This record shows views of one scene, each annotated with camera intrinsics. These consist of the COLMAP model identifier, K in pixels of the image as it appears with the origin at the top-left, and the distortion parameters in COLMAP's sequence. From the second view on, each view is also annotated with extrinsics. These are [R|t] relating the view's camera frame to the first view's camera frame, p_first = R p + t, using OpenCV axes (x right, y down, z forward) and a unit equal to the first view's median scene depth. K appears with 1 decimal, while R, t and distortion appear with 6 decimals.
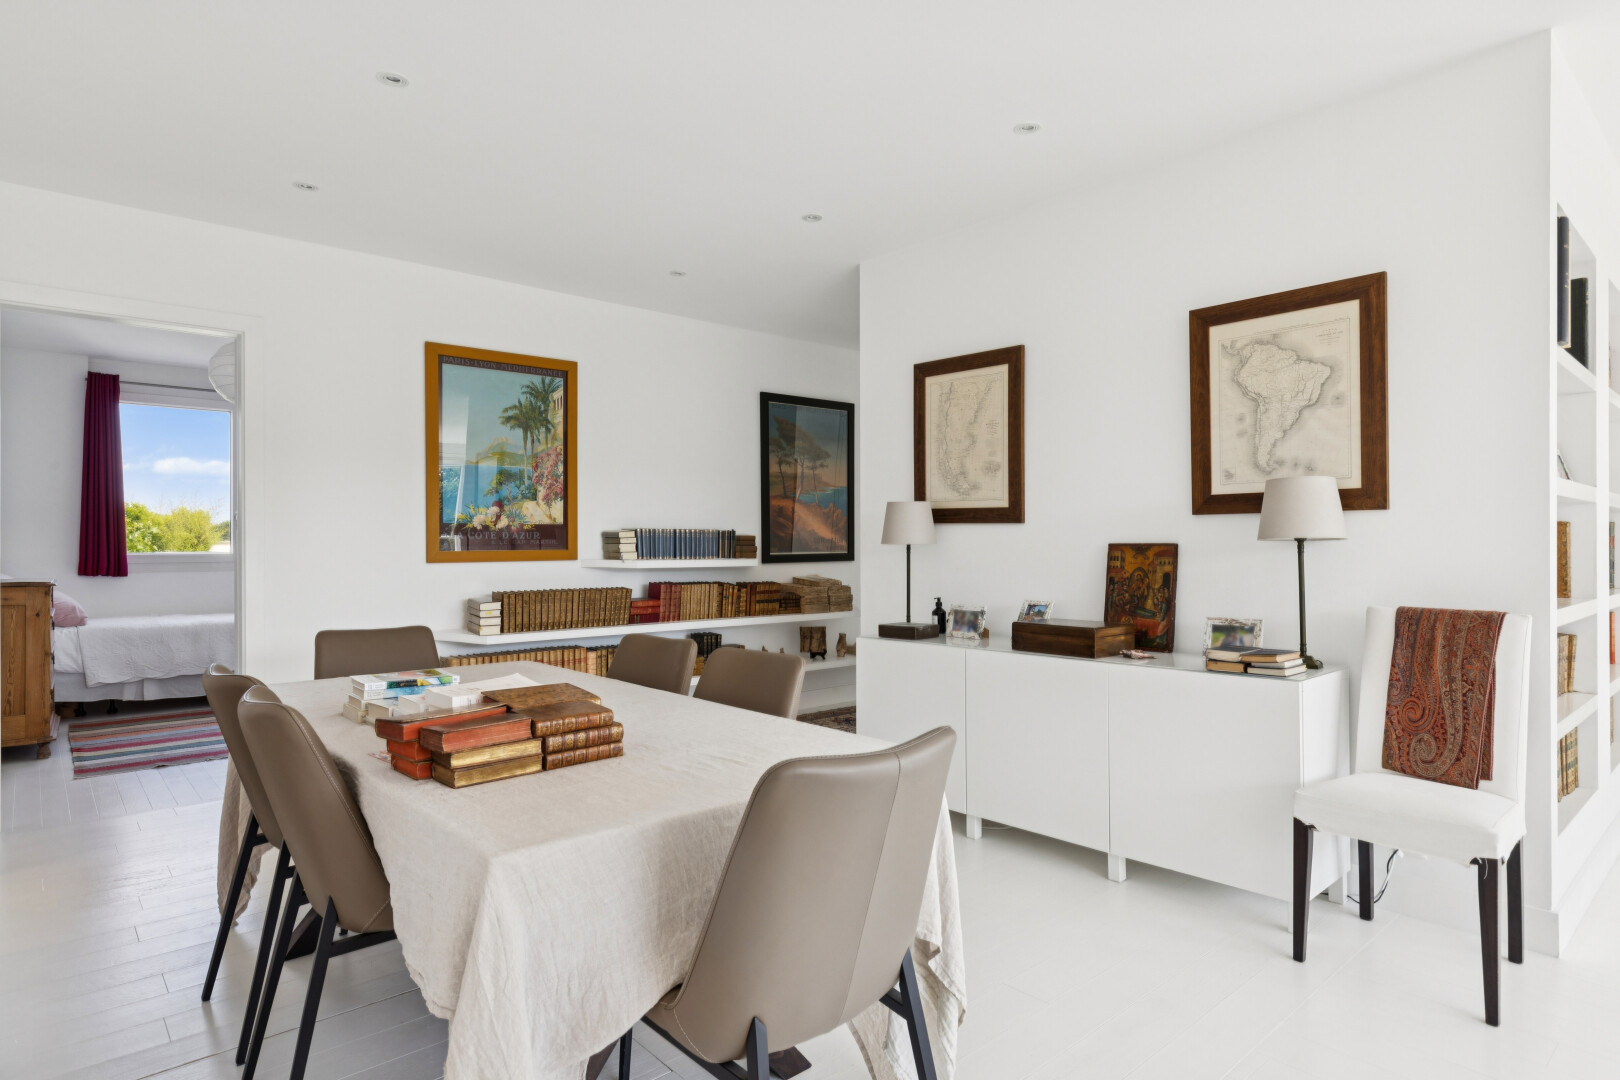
lens RADIAL K [[888.9, 0, 805.0], [0, 888.9, 543.8], [0, 0, 1]] dist [0.015656, 0.000190]
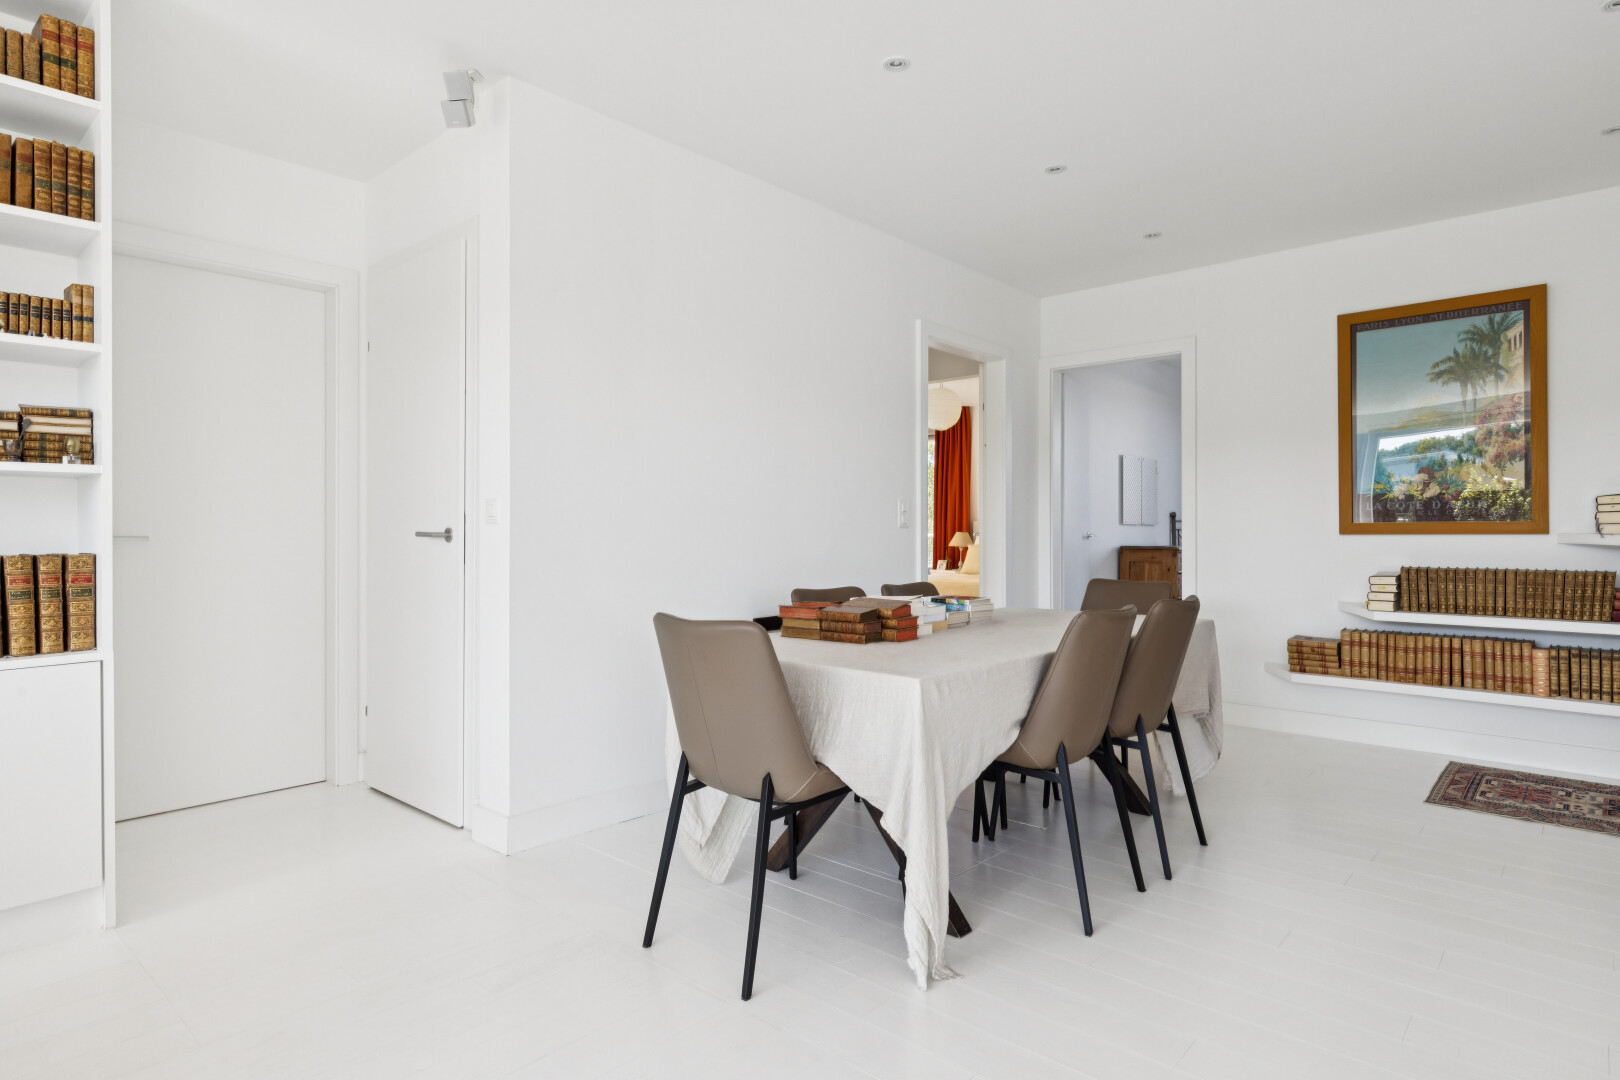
lens RADIAL K [[879.5, 0, 811.4], [0, 879.5, 529.0], [0, 0, 1]] dist [0.006359, 0.000275]
pose [[0.124445, -0.000112, -0.992226, 0.461388], [-0.001167, 0.999999, -0.000259, 0.015413], [0.992226, 0.001190, 0.124445, 0.265223]]
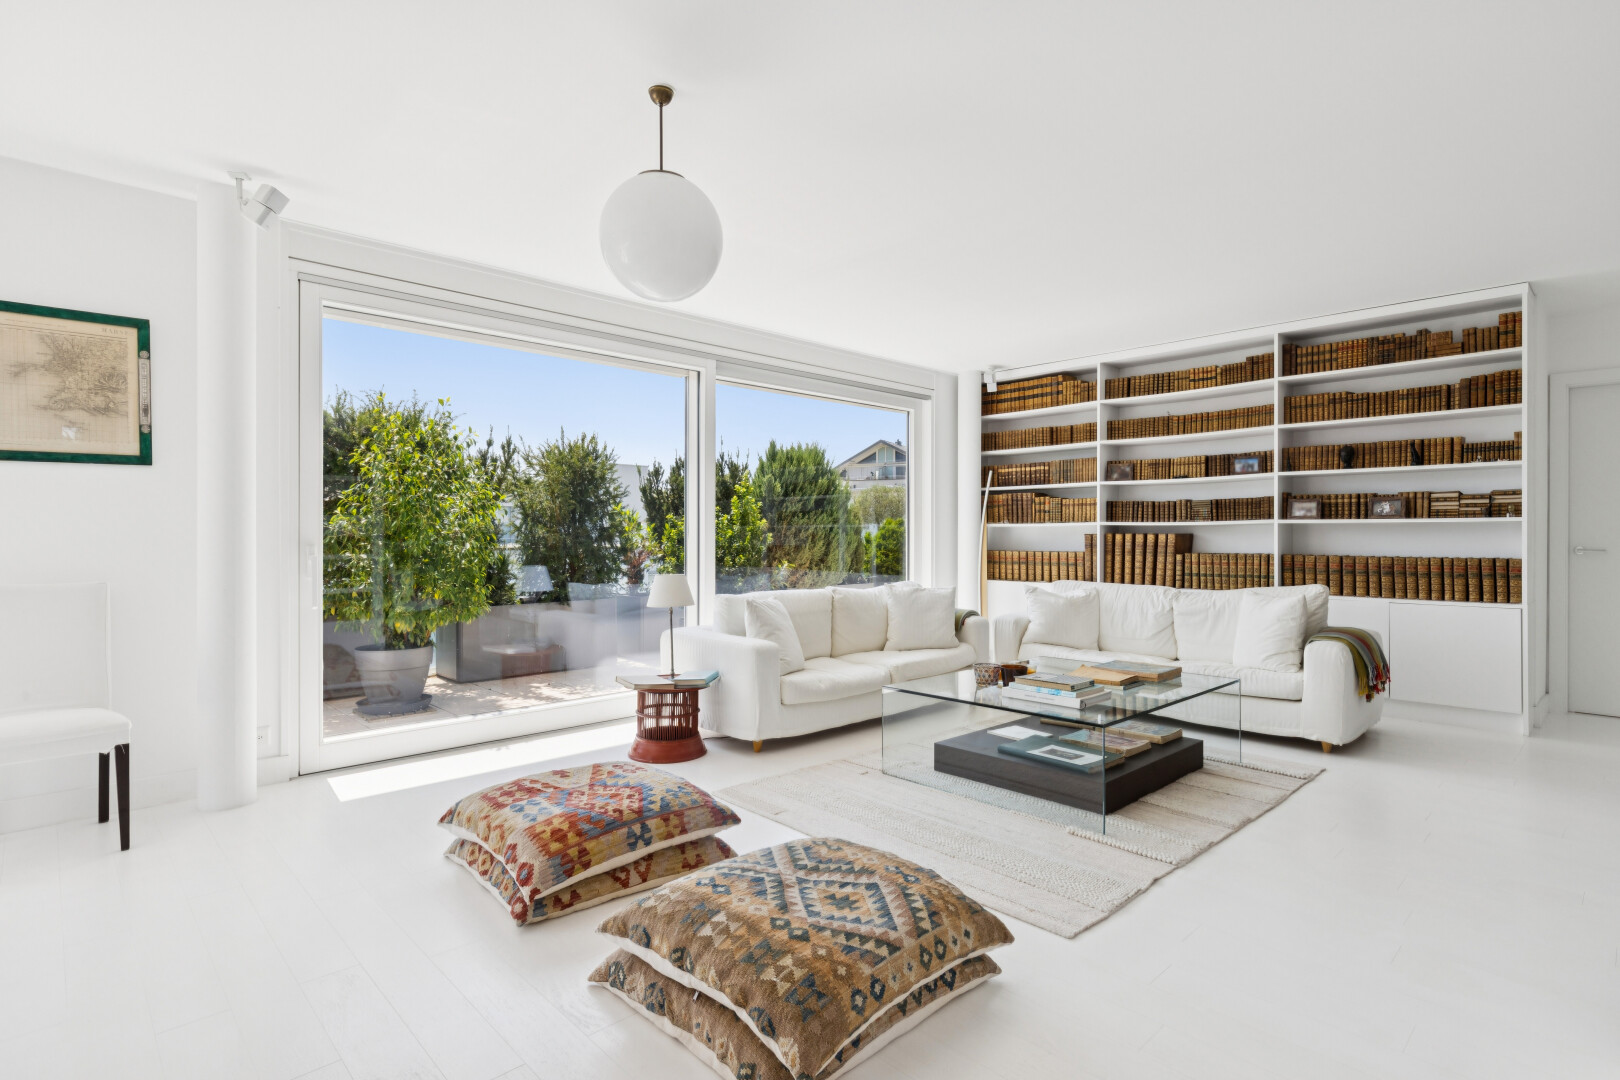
lens RADIAL K [[798.2, 0, 810.0], [0, 798.2, 540.0], [0, 0, 1]] dist [-0.000760, -0.000498]
pose [[-0.998688, -0.000403, -0.051213, 0.810148], [-0.000838, 0.999964, 0.008455, 0.000396], [0.051207, 0.008487, -0.998652, 0.827282]]
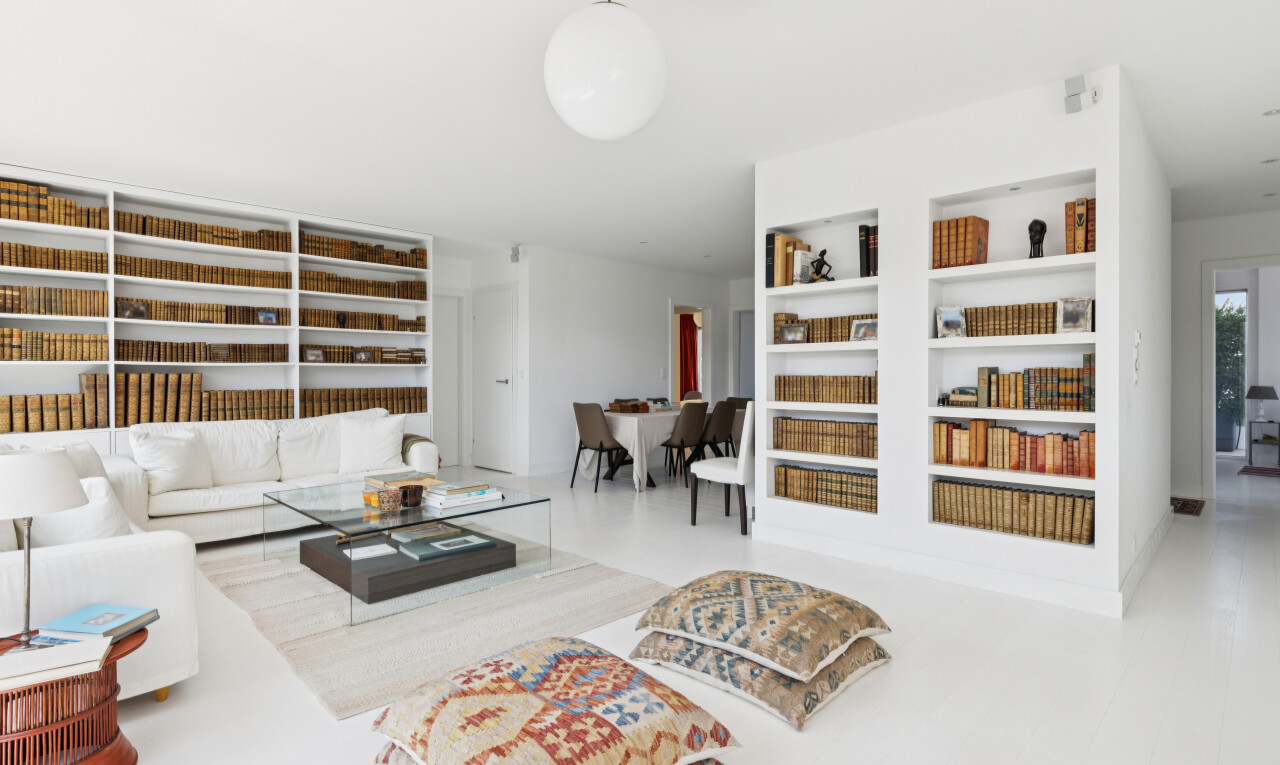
lens RADIAL K [[634.2, 0, 641.7], [0, 634.2, 376.9], [0, 0, 1]] dist [0.002949, 0.000175]
pose [[0.075786, 0.005528, -0.997109, 1.300962], [-0.000620, 0.999985, 0.005497, 0.000181], [0.997124, 0.000202, 0.075788, 0.282706]]
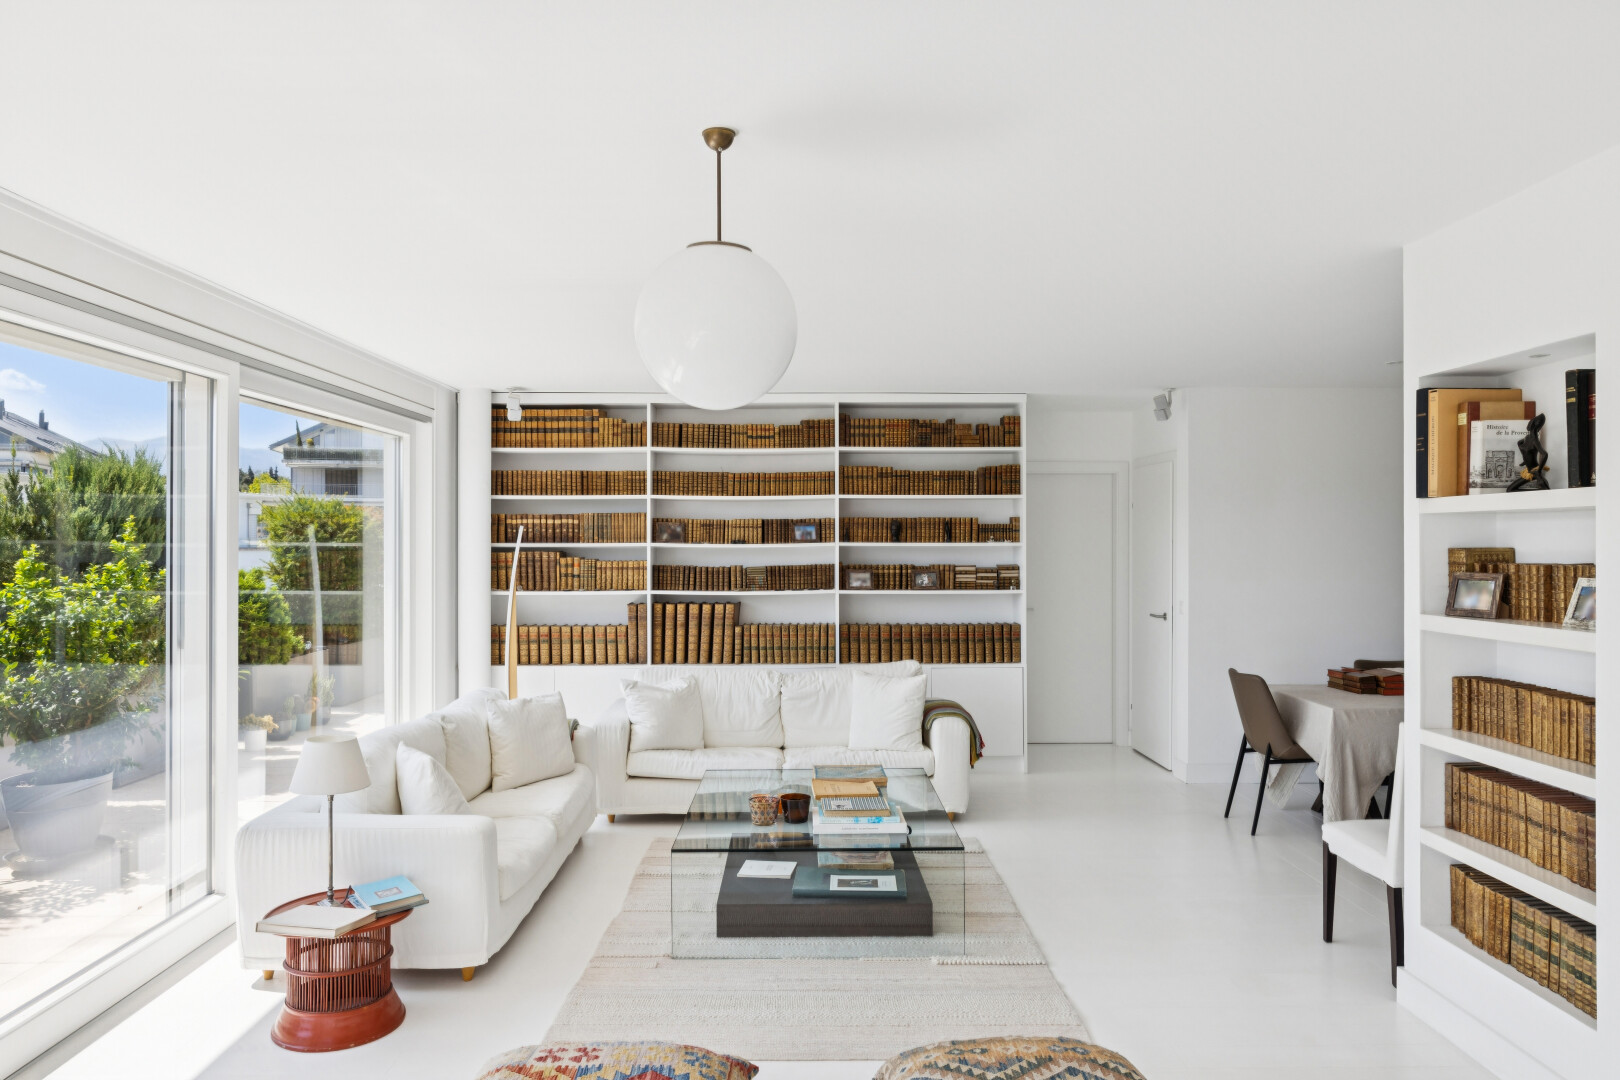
lens RADIAL K [[1070.6, 0, 807.6], [0, 1070.6, 547.6], [0, 0, 1]] dist [-0.012688, -0.000056]
pose [[-0.644907, 0.004970, -0.764245, 1.258052], [-0.001194, 0.999971, 0.007510, -0.089141], [0.764260, 0.005756, -0.644883, 0.667753]]
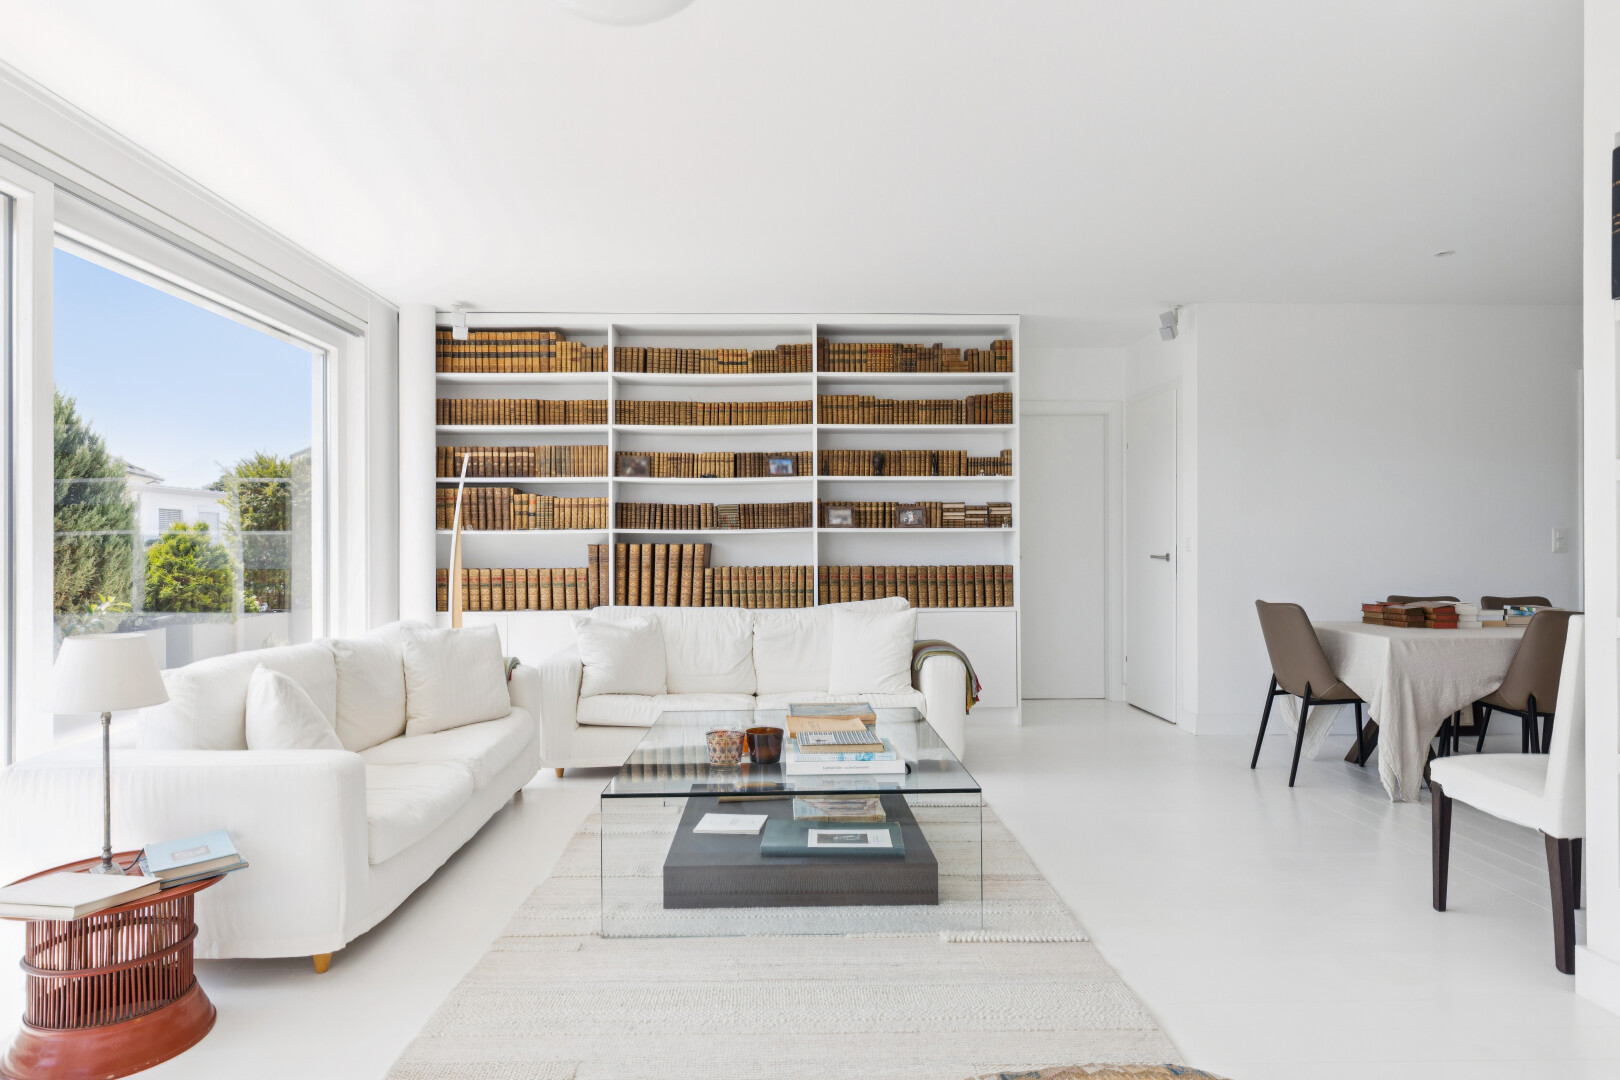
lens RADIAL K [[966.4, 0, 803.9], [0, 966.4, 545.6], [0, 0, 1]] dist [0.009137, -0.000278]
pose [[-0.632951, 0.002928, -0.774187, 1.065599], [0.002020, 0.999996, 0.002131, 0.000665], [0.774190, -0.000215, -0.632954, 0.514251]]
